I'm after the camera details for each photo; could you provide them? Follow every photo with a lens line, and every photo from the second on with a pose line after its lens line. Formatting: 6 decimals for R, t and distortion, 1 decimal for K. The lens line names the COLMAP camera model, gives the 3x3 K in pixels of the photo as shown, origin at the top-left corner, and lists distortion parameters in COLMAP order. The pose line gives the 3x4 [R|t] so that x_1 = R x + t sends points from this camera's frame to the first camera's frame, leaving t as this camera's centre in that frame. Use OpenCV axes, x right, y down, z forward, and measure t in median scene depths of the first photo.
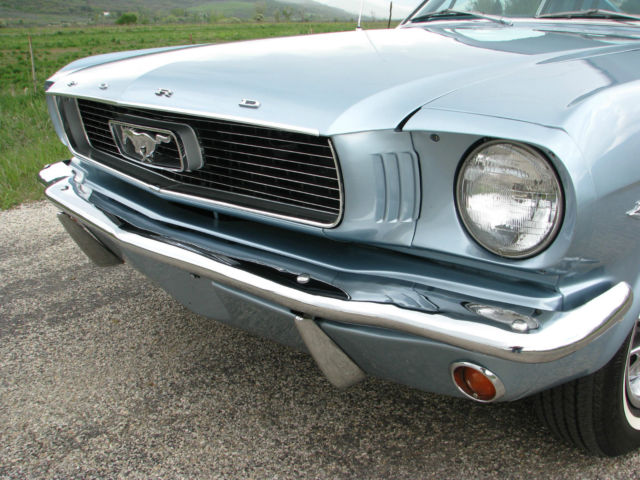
lens RADIAL K [[677.7, 0, 338.9], [0, 677.7, 240.9], [0, 0, 1]] dist [-0.188610, 0.229988]
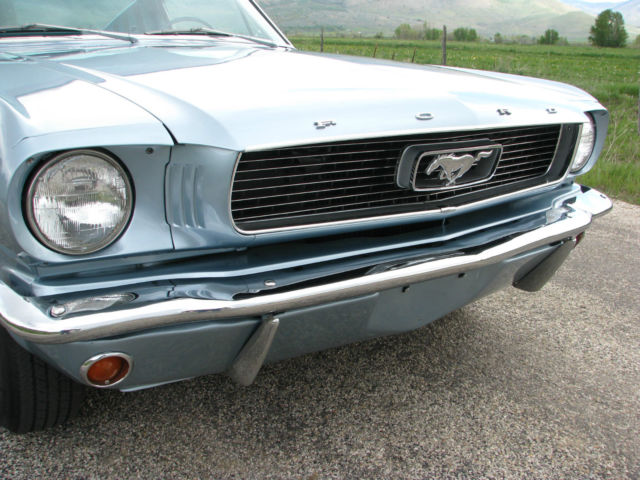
lens RADIAL K [[677.7, 0, 338.9], [0, 677.7, 240.9], [0, 0, 1]] dist [-0.188610, 0.229988]
pose [[0.134310, -0.270775, 0.953227, -1.159289], [0.279915, 0.933134, 0.225628, -0.274731], [-0.950583, 0.236518, 0.201123, 0.868948]]
